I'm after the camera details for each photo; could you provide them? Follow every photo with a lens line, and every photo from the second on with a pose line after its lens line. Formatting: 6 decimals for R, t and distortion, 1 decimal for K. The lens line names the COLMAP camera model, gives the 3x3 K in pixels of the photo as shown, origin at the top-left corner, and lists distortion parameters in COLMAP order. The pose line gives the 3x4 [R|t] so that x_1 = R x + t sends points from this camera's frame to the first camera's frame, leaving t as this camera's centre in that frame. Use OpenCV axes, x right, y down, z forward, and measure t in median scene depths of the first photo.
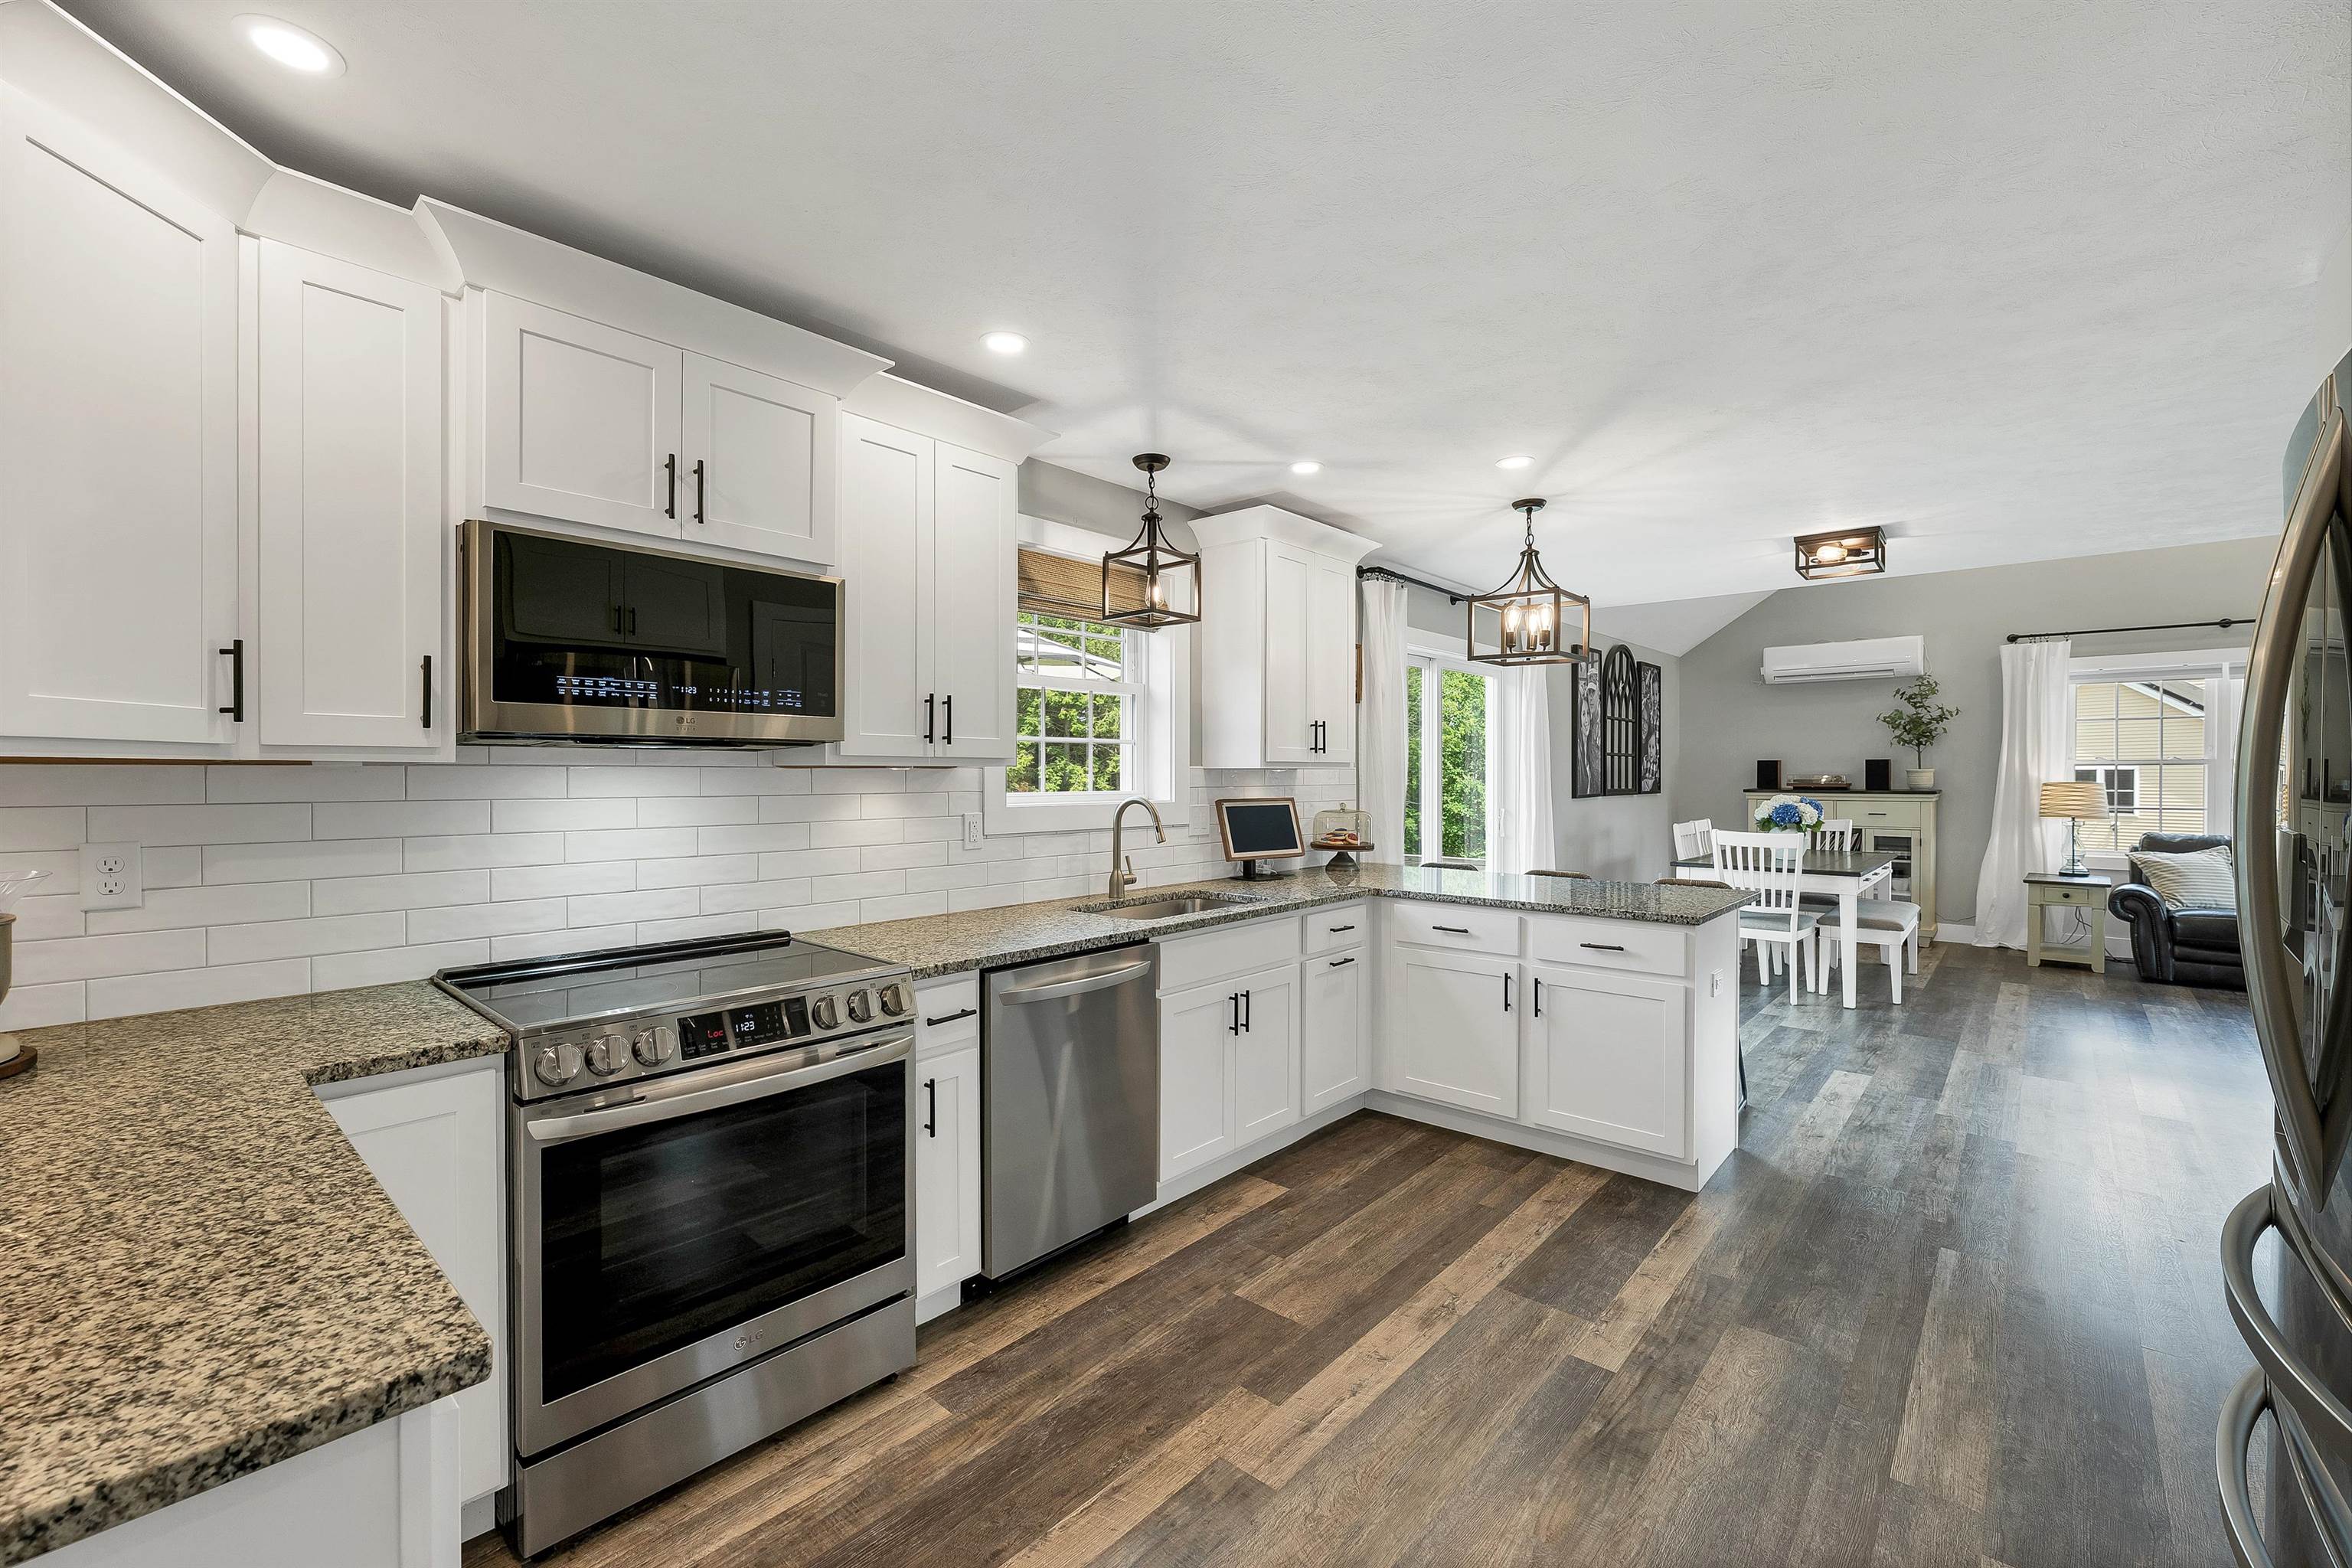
lens RADIAL K [[976.1, 0, 1171.7], [0, 976.1, 779.2], [0, 0, 1]] dist [-0.001575, 0.000169]
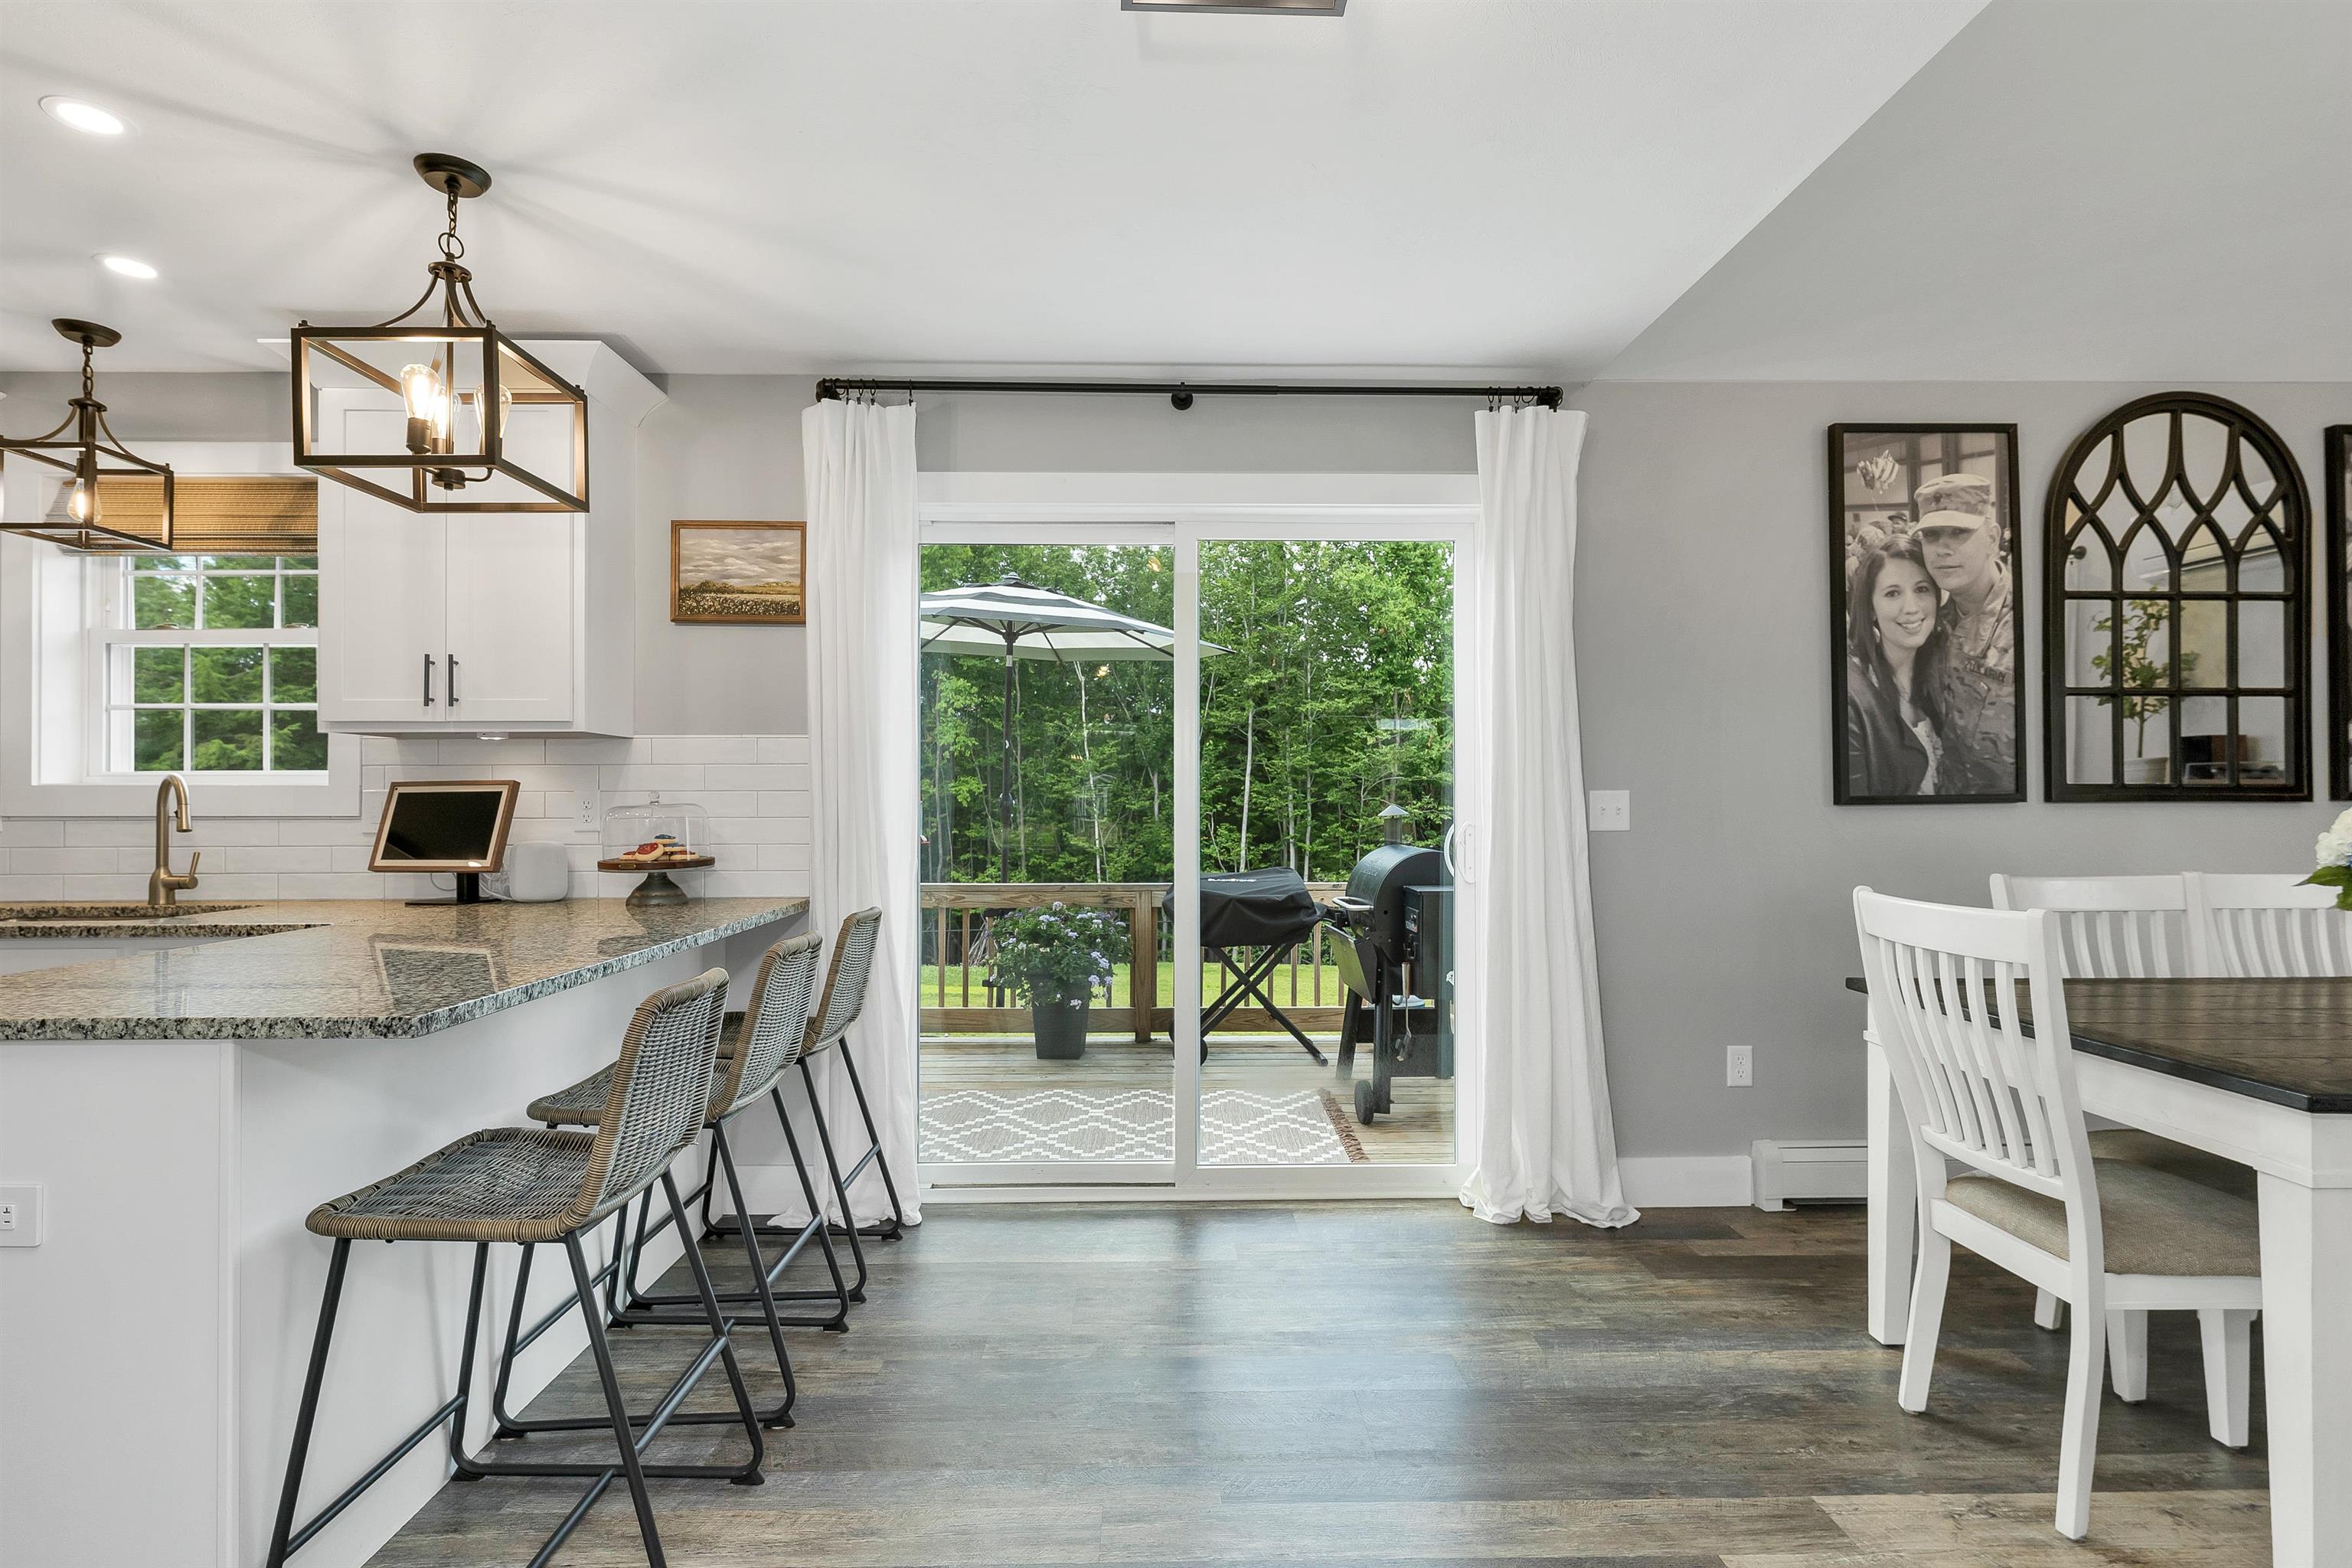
lens RADIAL K [[1112.9, 0, 1178.9], [0, 1112.9, 796.9], [0, 0, 1]] dist [-0.001746, 0.000304]
pose [[0.683868, -0.006416, -0.729577, 1.014723], [-0.001522, 0.999947, -0.010221, 0.038874], [0.729604, 0.008100, 0.683822, 0.875367]]
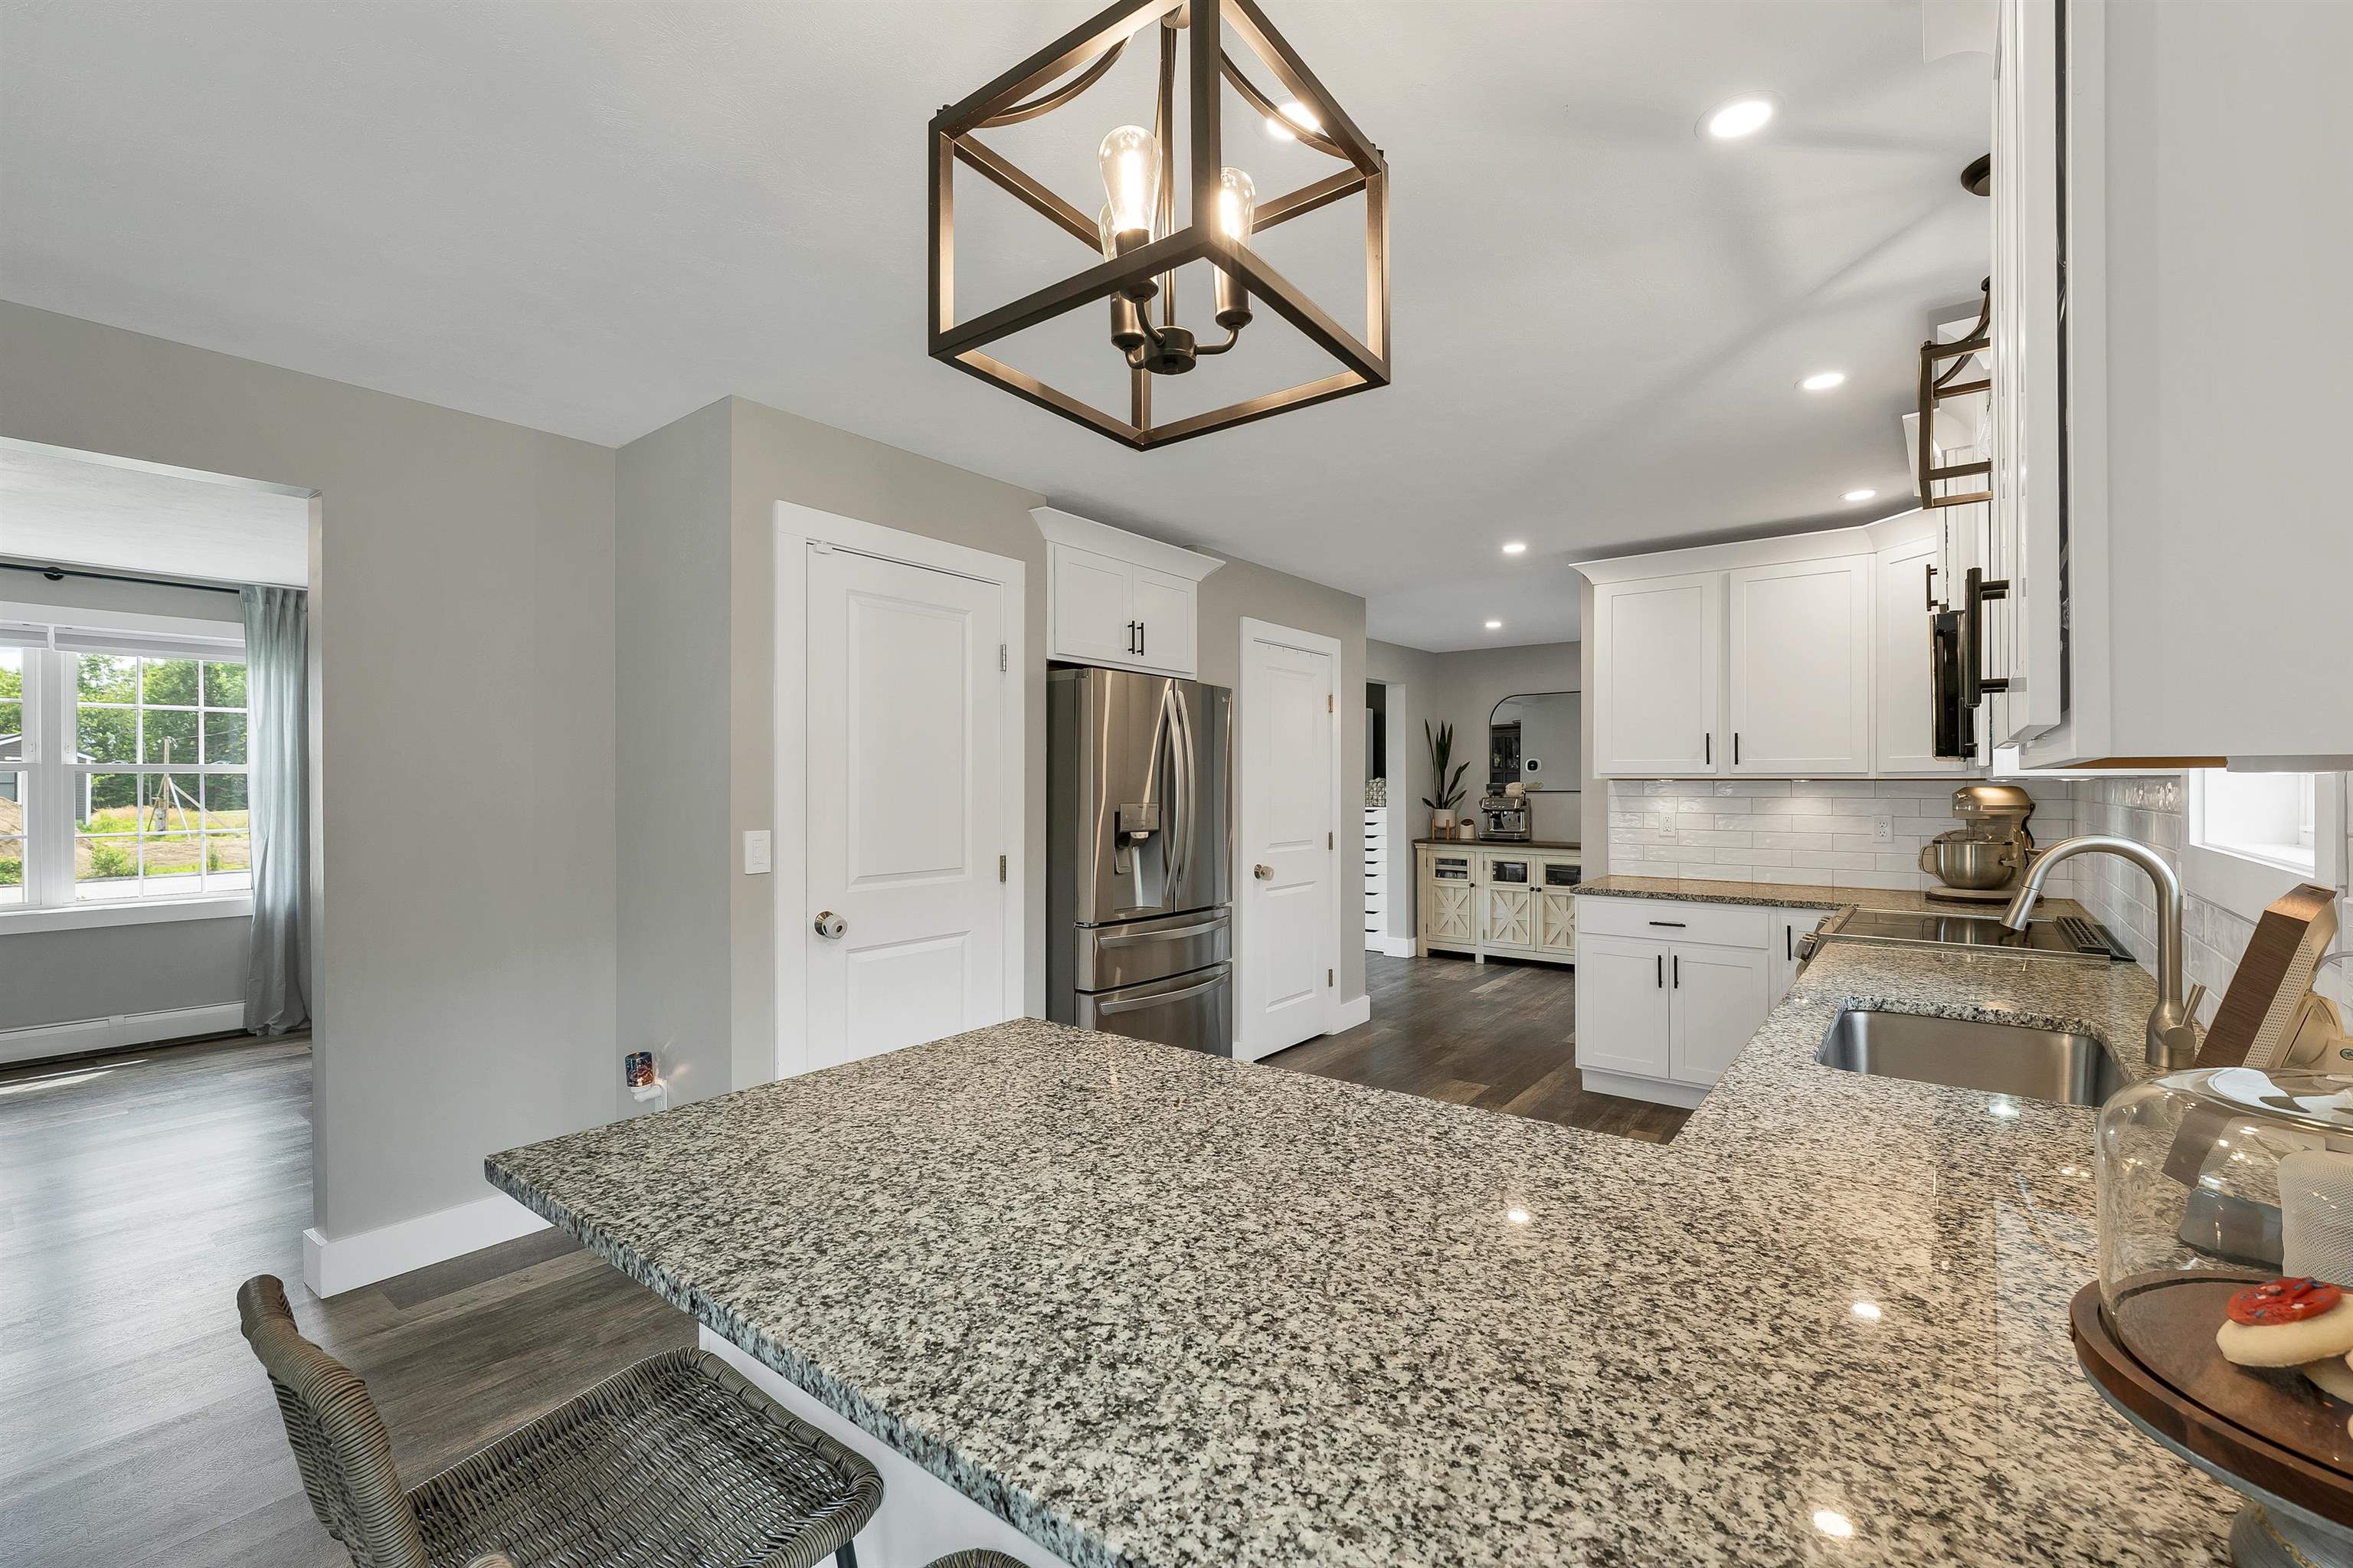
lens RADIAL K [[1001.2, 0, 1171.7], [0, 1001.2, 775.7], [0, 0, 1]] dist [-0.001566, 0.000004]
pose [[-0.997975, -0.001931, -0.063584, 0.376753], [-0.001802, 0.999996, -0.002082, -0.007525], [0.063588, -0.001963, -0.997974, 1.263760]]
